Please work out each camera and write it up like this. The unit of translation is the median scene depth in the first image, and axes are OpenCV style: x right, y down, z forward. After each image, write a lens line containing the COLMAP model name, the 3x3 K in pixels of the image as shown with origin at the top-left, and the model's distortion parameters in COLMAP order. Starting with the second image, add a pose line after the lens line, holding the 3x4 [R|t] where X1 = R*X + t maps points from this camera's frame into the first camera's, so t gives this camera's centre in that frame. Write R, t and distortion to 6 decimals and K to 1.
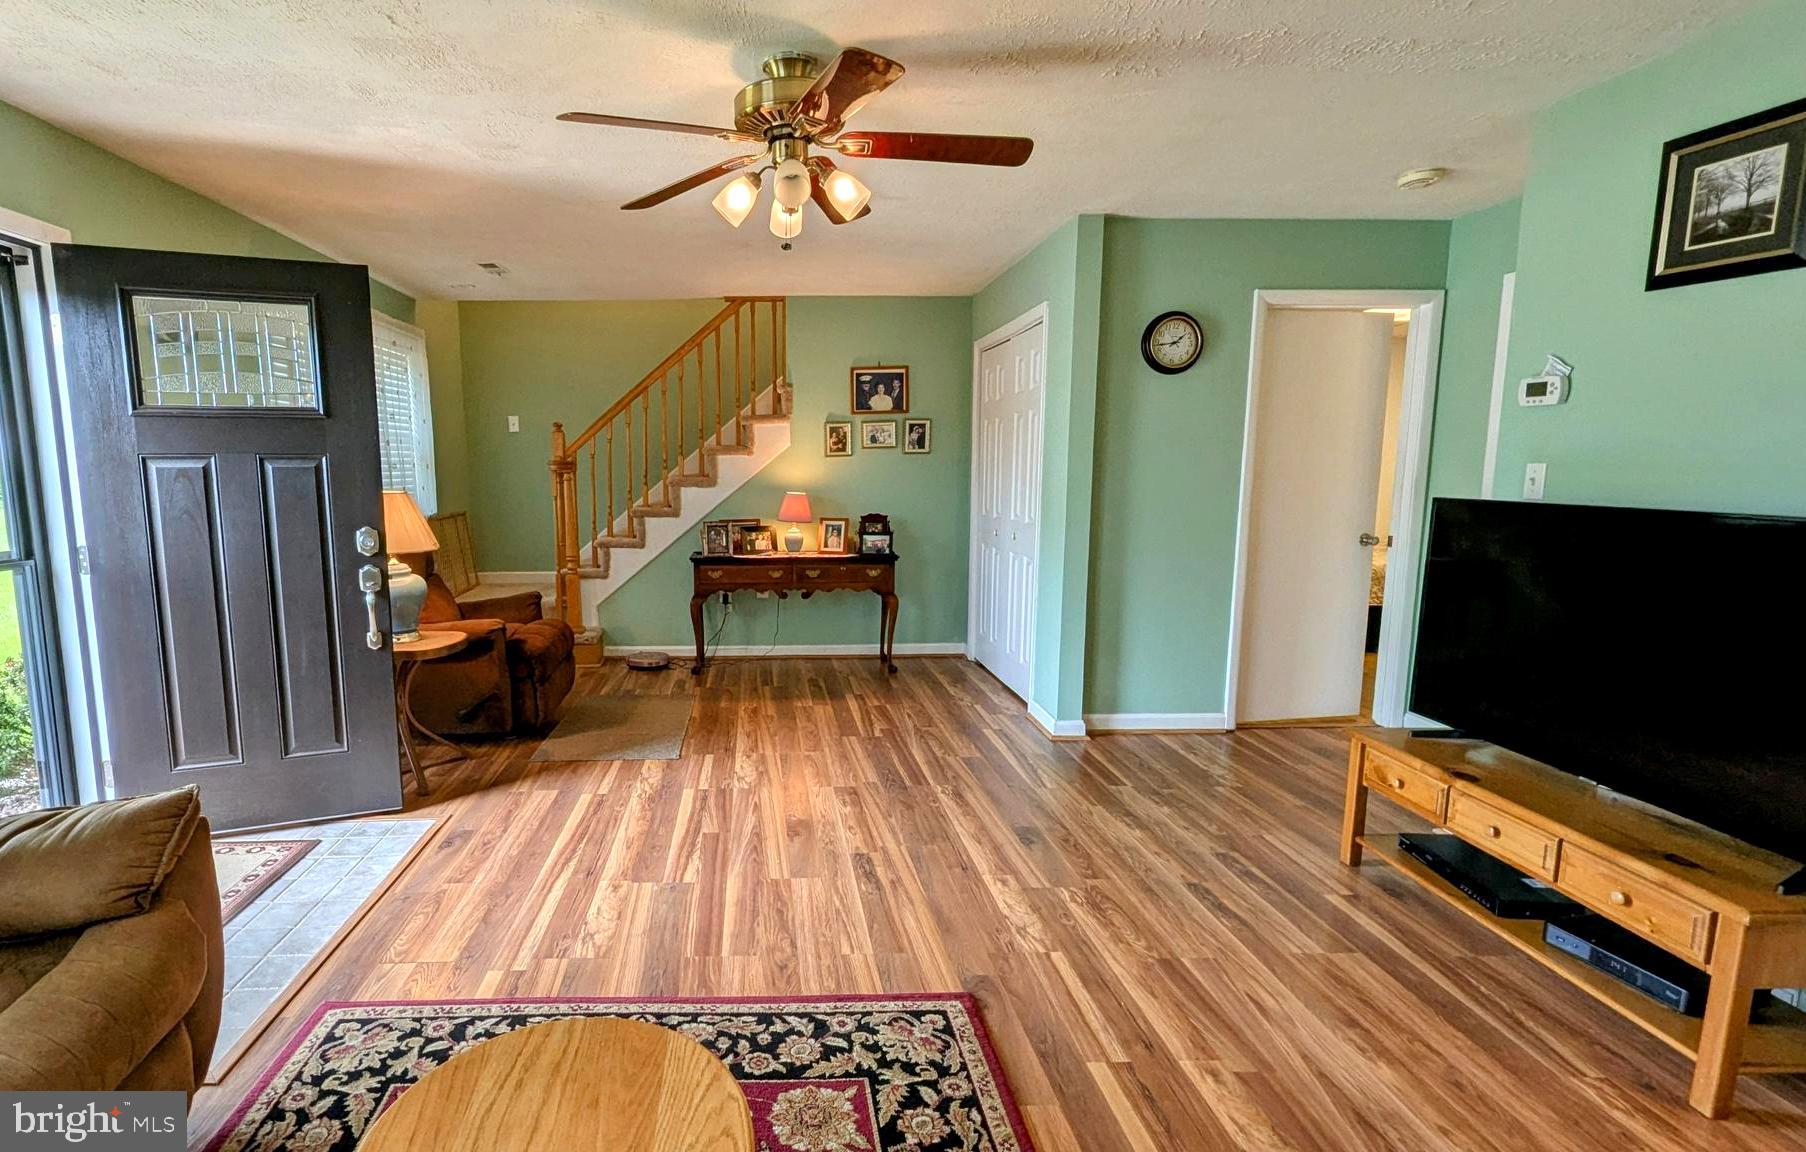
lens RADIAL K [[923.0, 0, 900.6], [0, 923.0, 582.6], [0, 0, 1]] dist [0.000014, -0.000052]
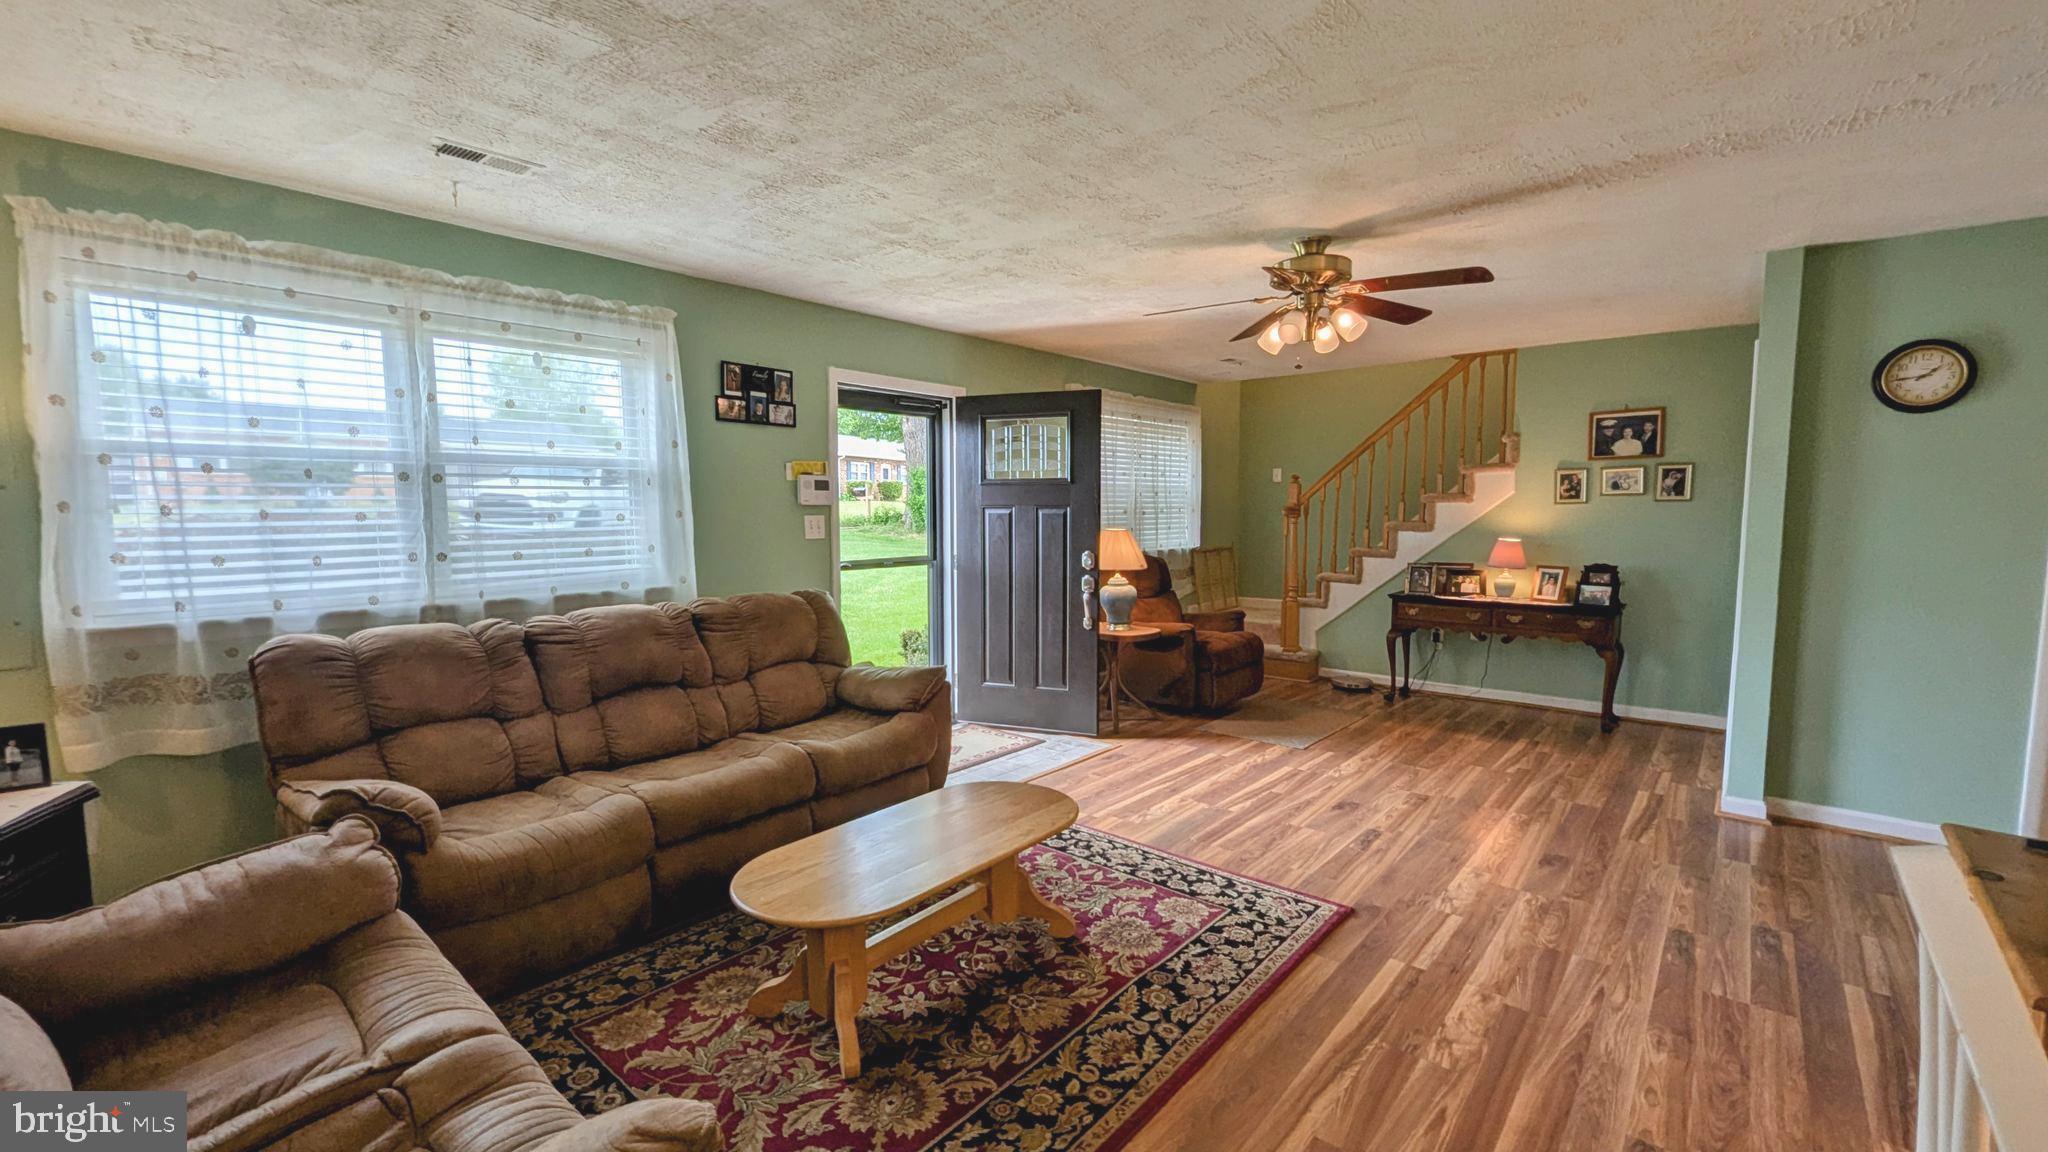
lens RADIAL K [[841.0, 0, 1008.8], [0, 841.0, 570.2], [0, 0, 1]] dist [-0.000473, 0.000001]
pose [[0.744127, 0.055355, -0.665741, 0.195843], [-0.090633, 0.995712, -0.018513, 0.007949], [0.661862, 0.074114, 0.745953, -0.115818]]
